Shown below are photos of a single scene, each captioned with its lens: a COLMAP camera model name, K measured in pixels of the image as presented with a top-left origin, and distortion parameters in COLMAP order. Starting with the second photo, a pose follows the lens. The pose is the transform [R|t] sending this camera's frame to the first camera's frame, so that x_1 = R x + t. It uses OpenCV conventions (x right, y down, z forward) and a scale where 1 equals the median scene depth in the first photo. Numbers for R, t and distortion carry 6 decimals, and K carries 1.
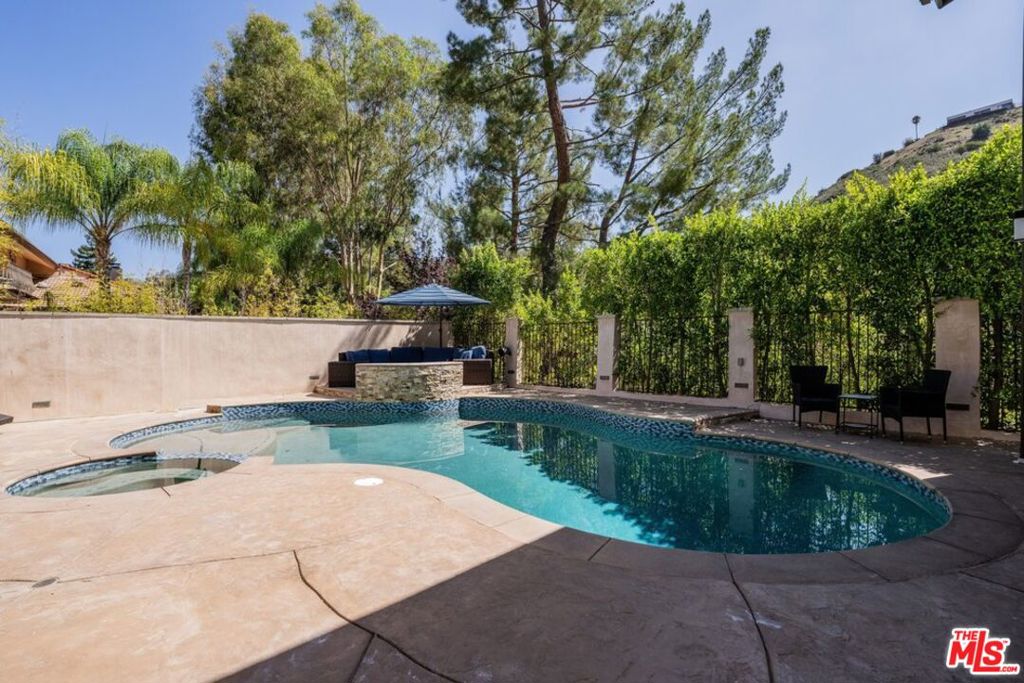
lens RADIAL K [[501.5, 0, 506.7], [0, 501.5, 342.3], [0, 0, 1]] dist [-0.026945, 0.006276]
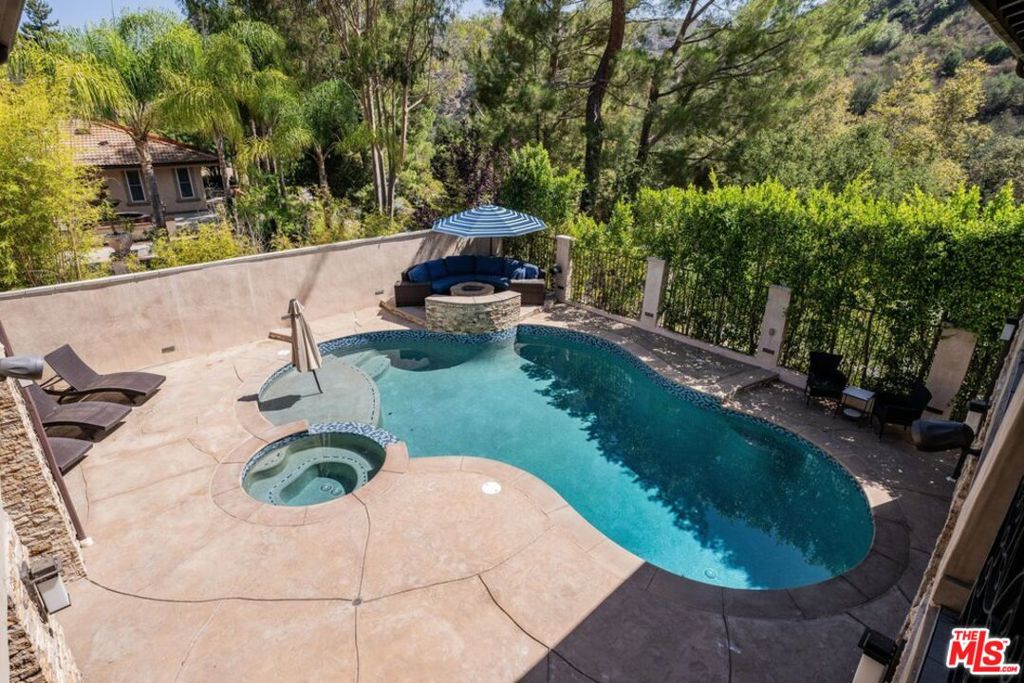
lens RADIAL K [[538.0, 0, 517.2], [0, 538.0, 342.0], [0, 0, 1]] dist [-0.004638, -0.002047]
pose [[0.999763, 0.019442, -0.009763, -0.087605], [-0.014432, 0.928481, 0.371099, -0.322673], [0.016280, -0.370870, 0.928542, -0.141933]]
